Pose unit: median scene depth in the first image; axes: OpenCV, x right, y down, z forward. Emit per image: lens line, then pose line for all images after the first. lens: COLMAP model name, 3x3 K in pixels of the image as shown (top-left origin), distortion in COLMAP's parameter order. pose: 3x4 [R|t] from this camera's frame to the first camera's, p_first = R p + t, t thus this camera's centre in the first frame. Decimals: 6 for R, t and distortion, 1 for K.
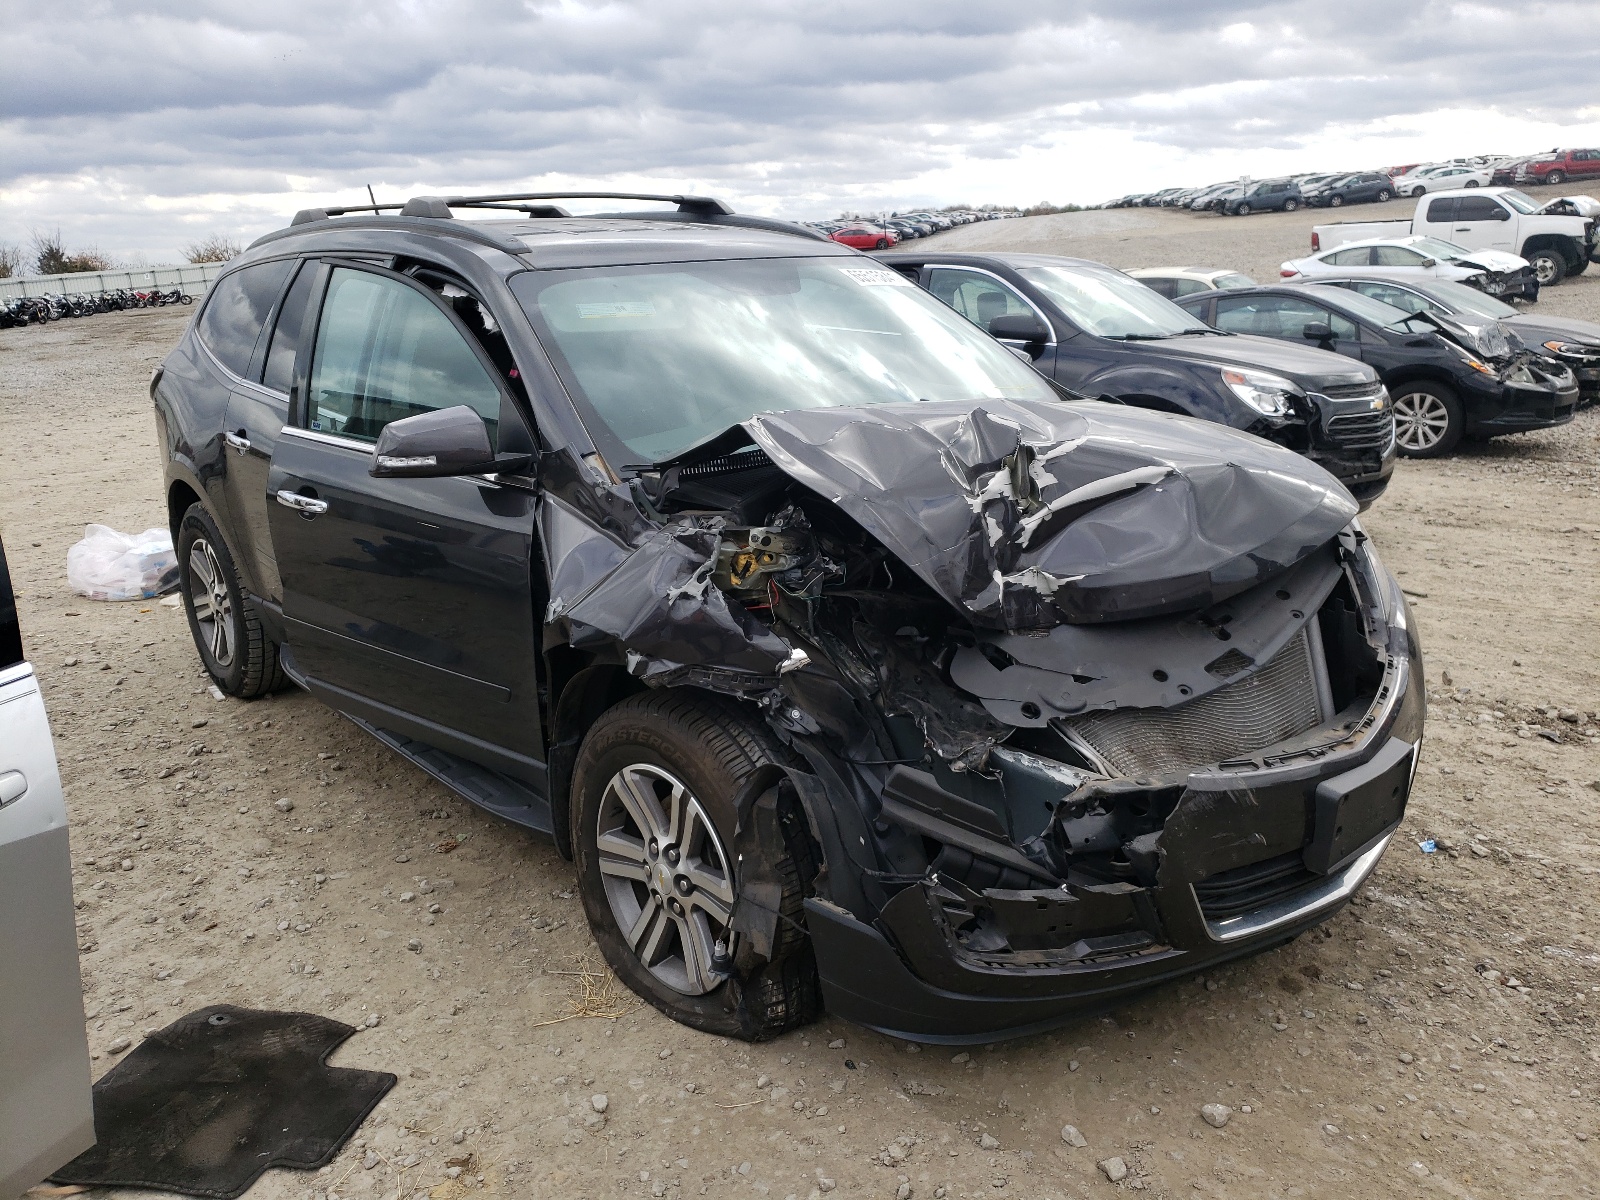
lens RADIAL K [[1215.7, 0, 800.0], [0, 1215.7, 600.0], [0, 0, 1]] dist [0.018933, 0.007072]
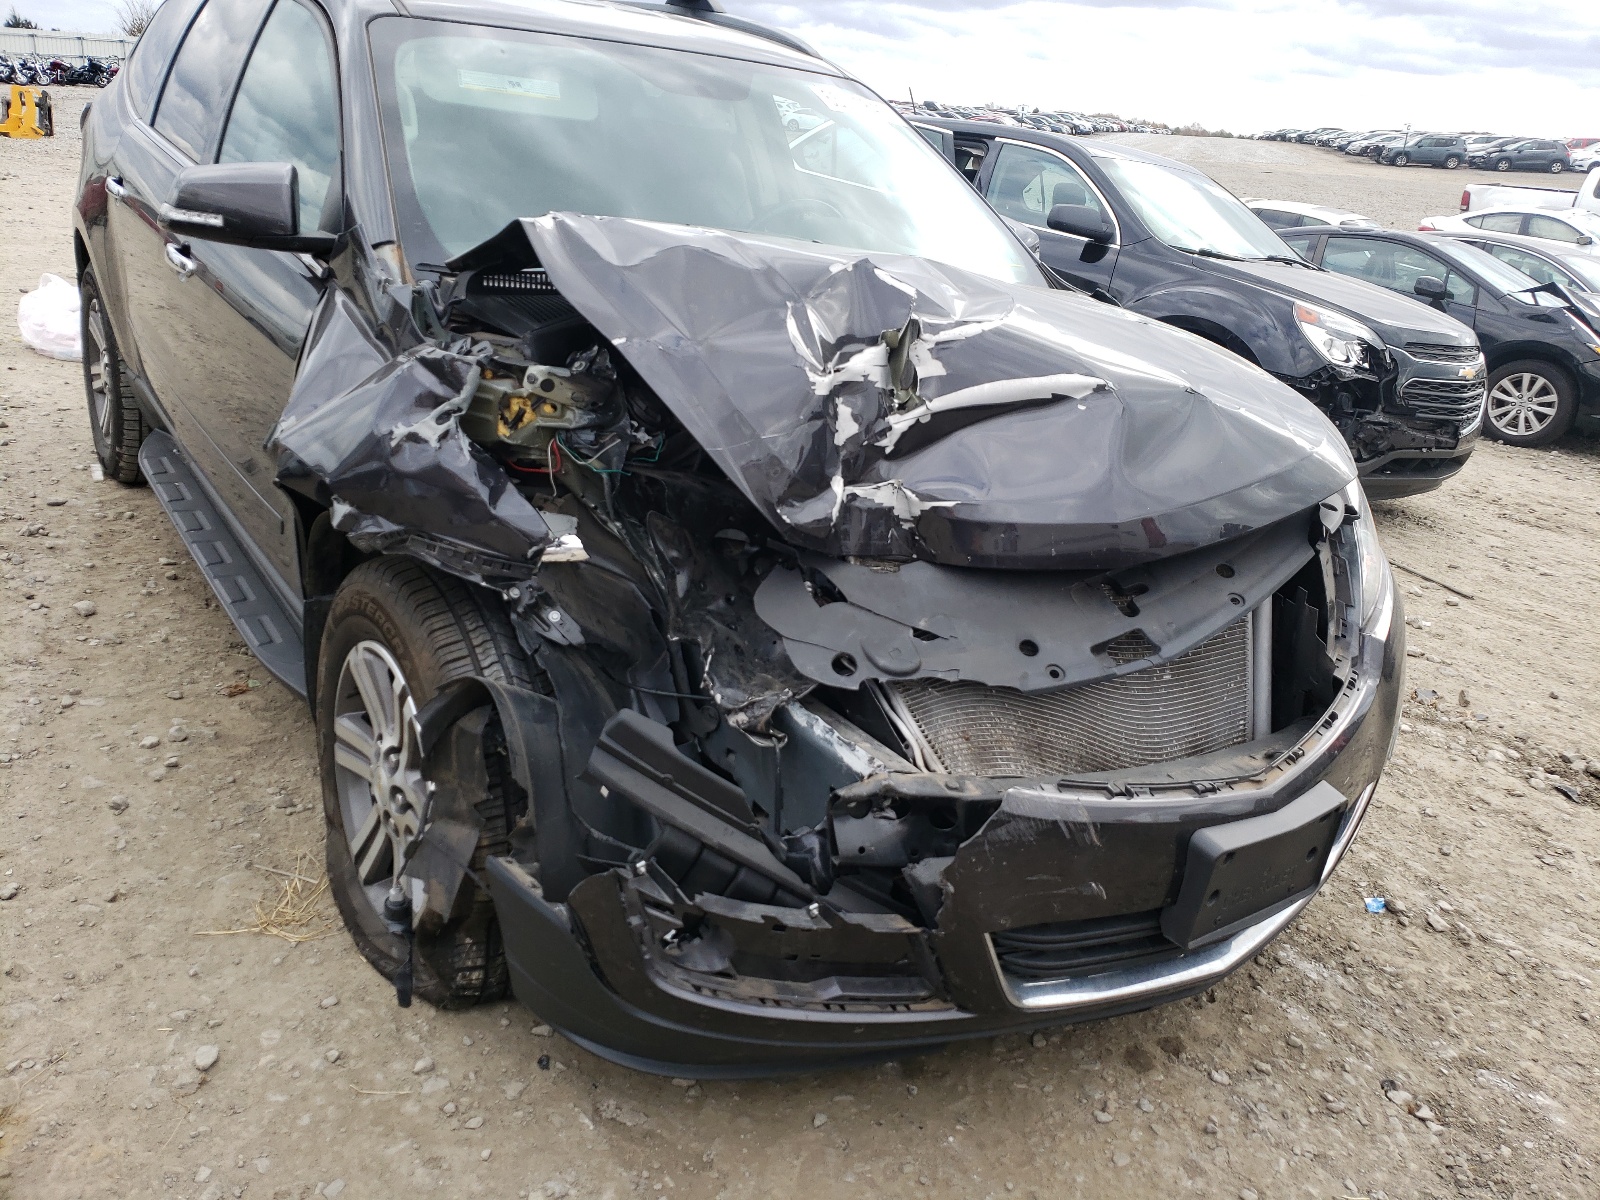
lens RADIAL K [[1208.8, 0, 799.9], [0, 1208.8, 564.6], [0, 0, 1]] dist [0.031417, -0.005489]
pose [[0.983734, 0.172384, -0.050505, 0.174704], [-0.168569, 0.983057, 0.071998, -0.018511], [0.062061, -0.062313, 0.996125, 0.229503]]
